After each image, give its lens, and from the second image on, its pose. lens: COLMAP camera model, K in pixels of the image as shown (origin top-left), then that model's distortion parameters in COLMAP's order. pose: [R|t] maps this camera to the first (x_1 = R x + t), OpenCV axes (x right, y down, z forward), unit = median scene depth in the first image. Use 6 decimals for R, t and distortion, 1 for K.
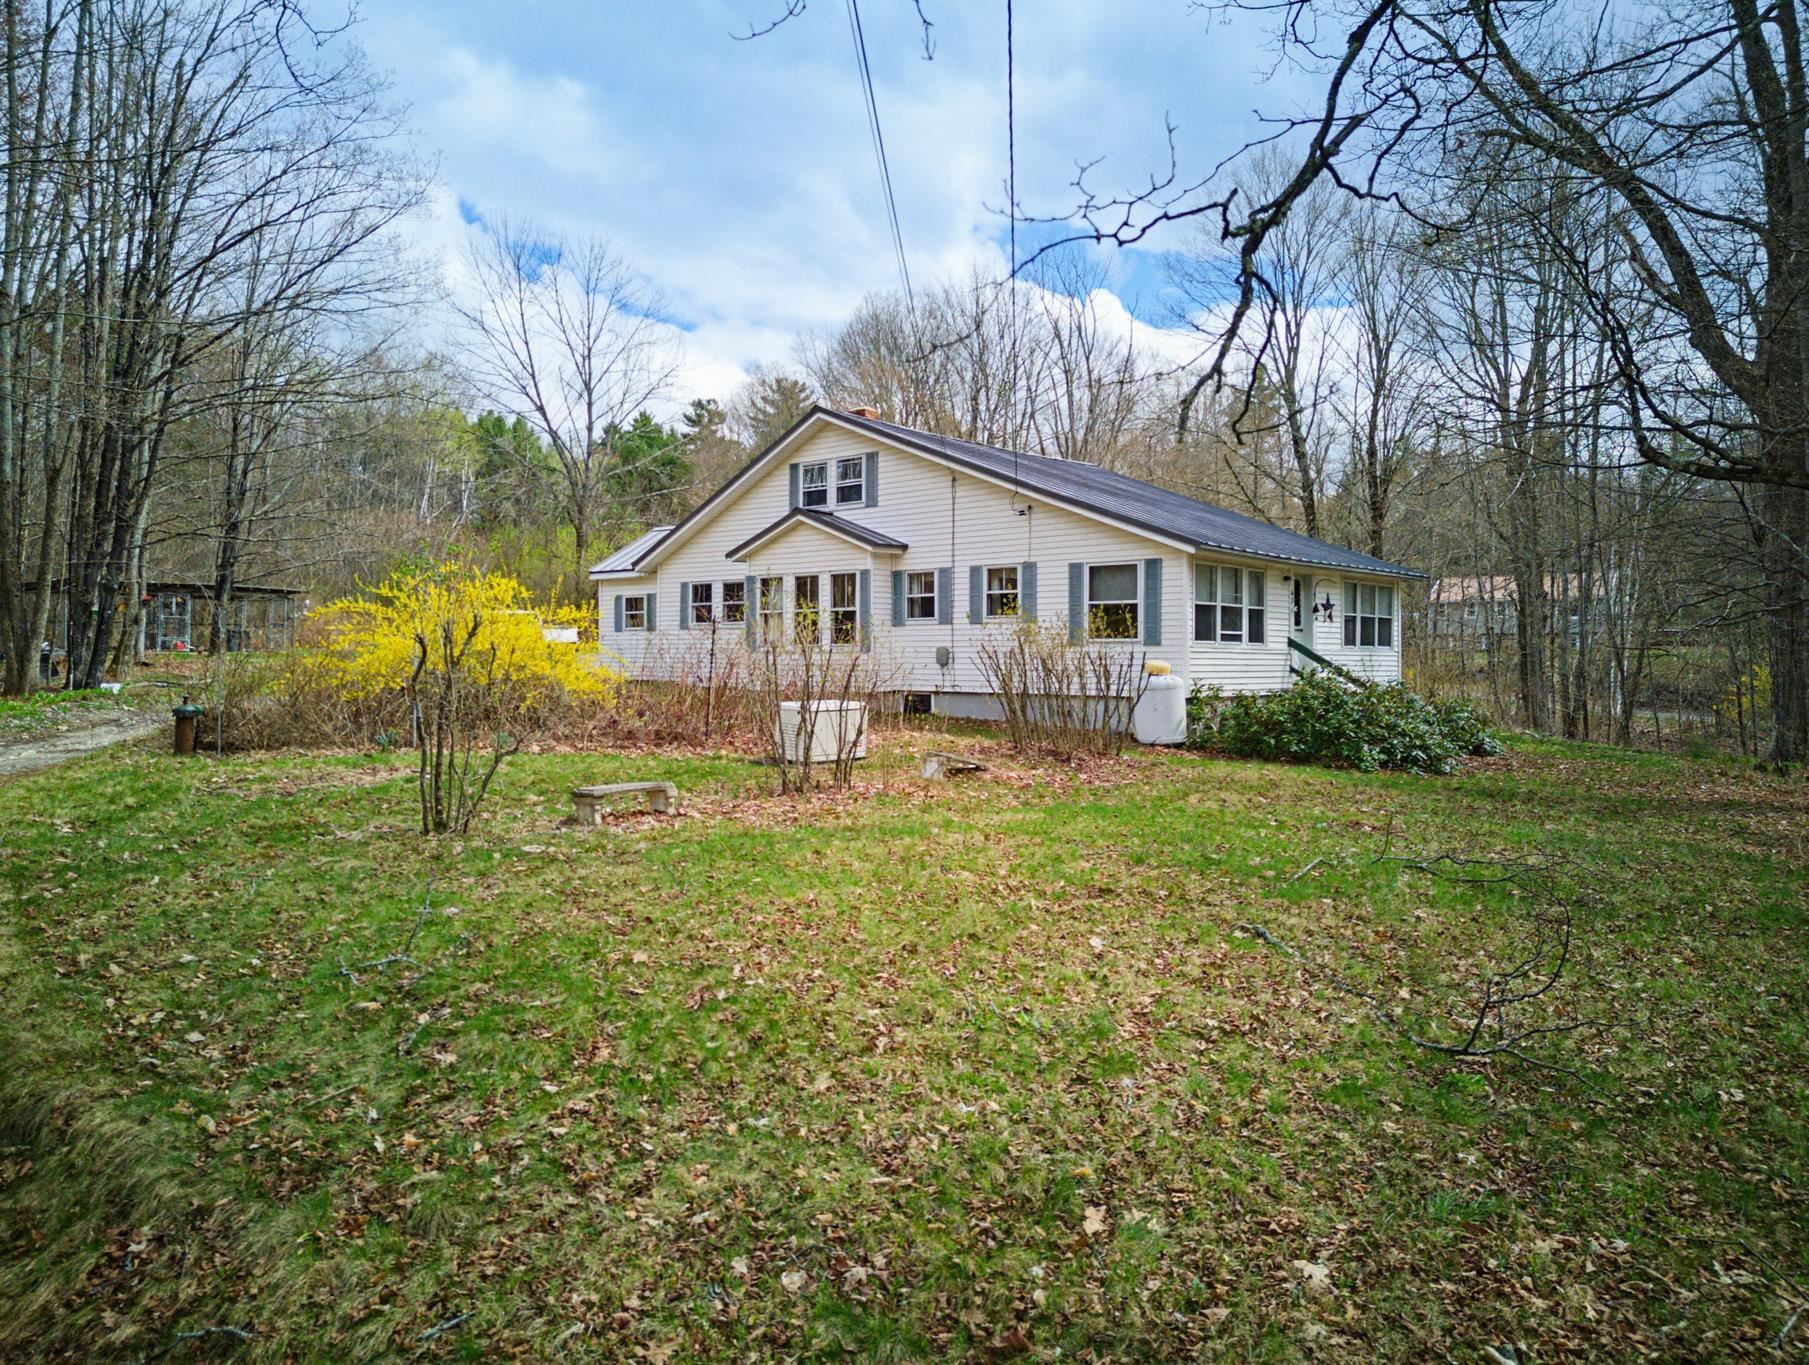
lens RADIAL K [[1273.9, 0, 903.1], [0, 1273.9, 665.2], [0, 0, 1]] dist [0.118974, -0.216507]
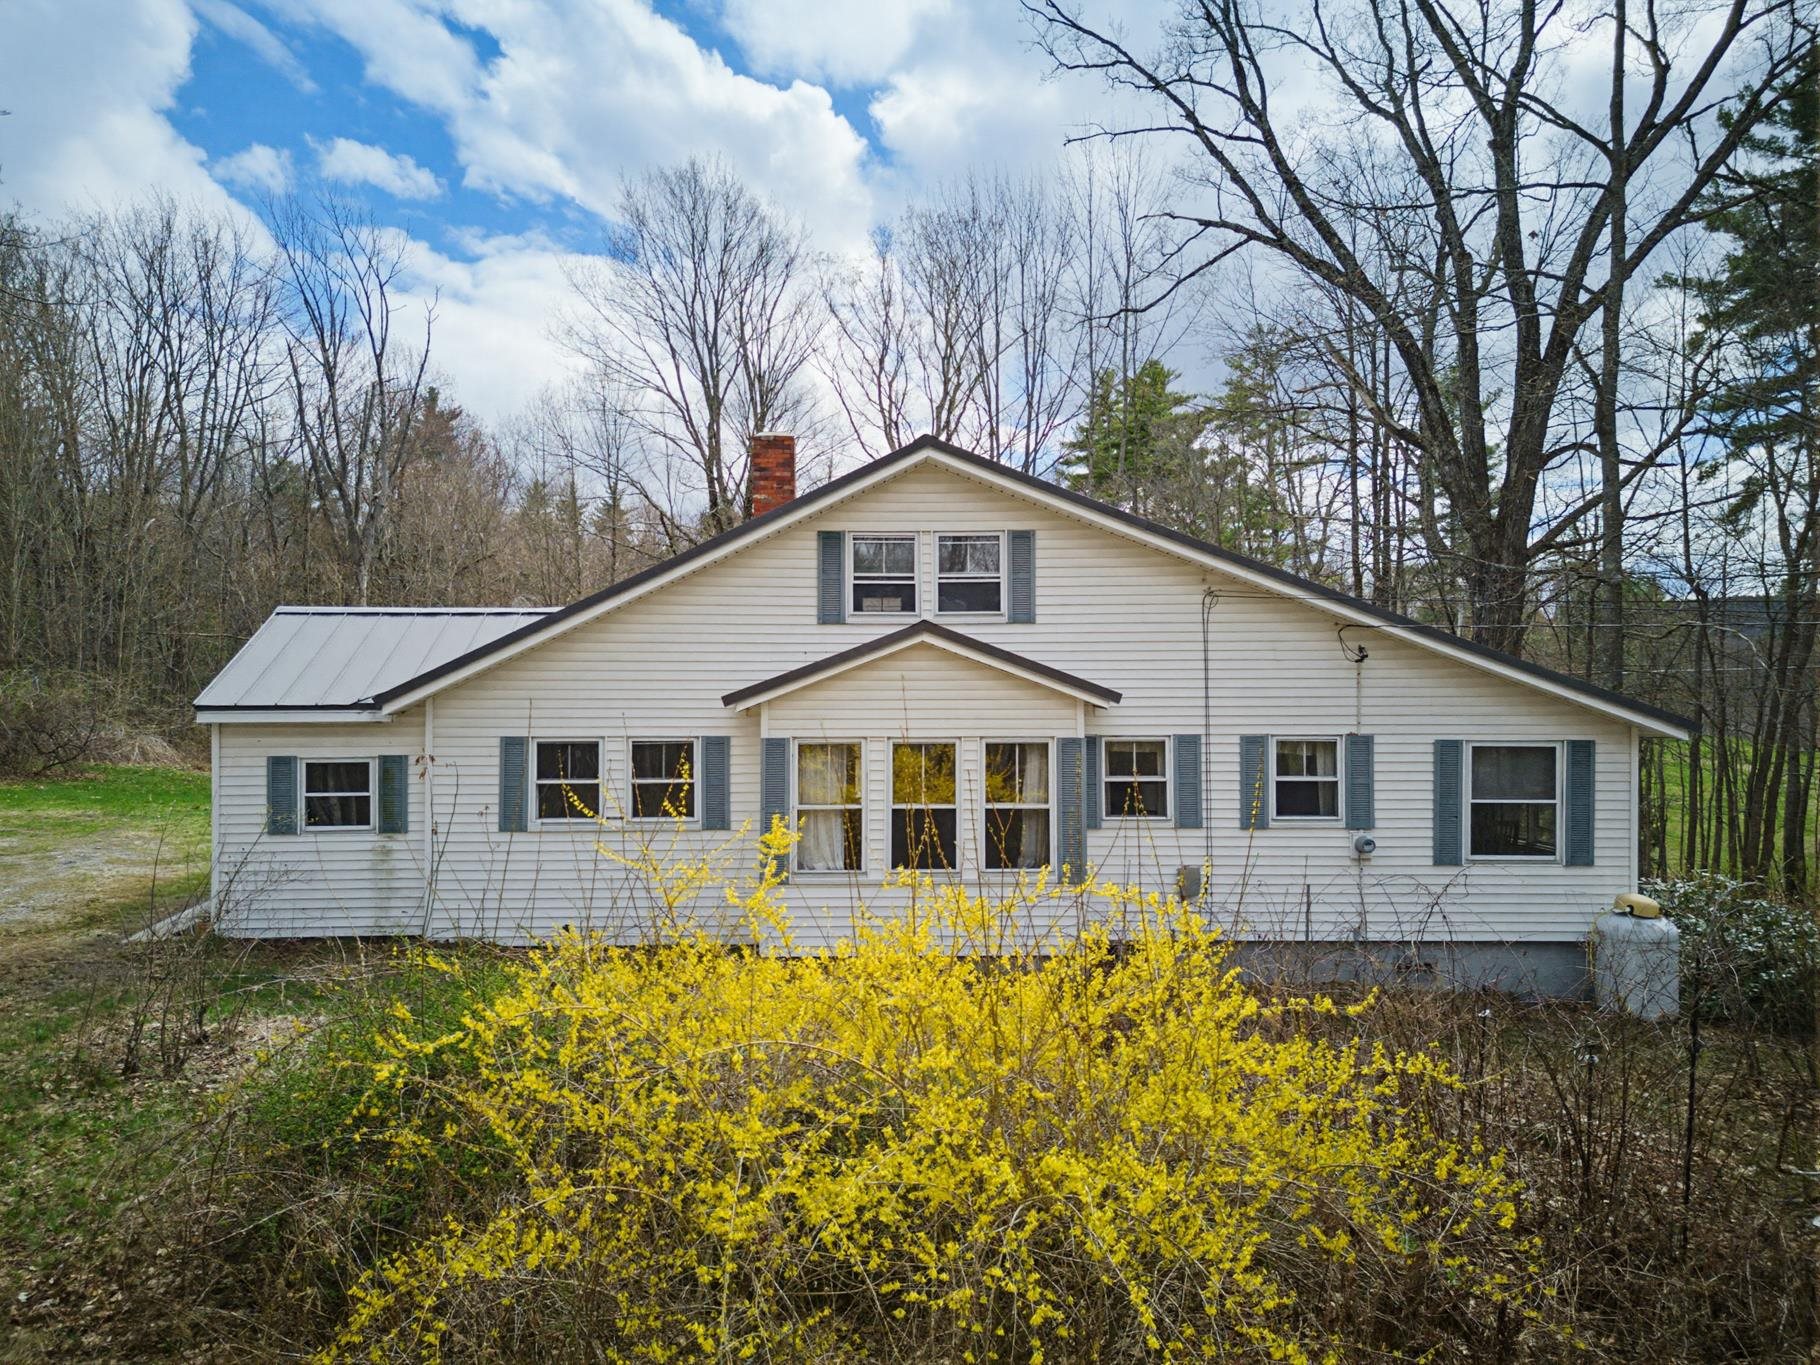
lens RADIAL K [[1272.1, 0, 910.0], [0, 1272.1, 682.5], [0, 0, 1]] dist [0.100161, -0.150310]
pose [[0.745780, 0.001814, 0.666190, -0.435215], [0.008219, 0.999895, -0.011923, -0.088480], [-0.666142, 0.014367, 0.745687, 0.587271]]
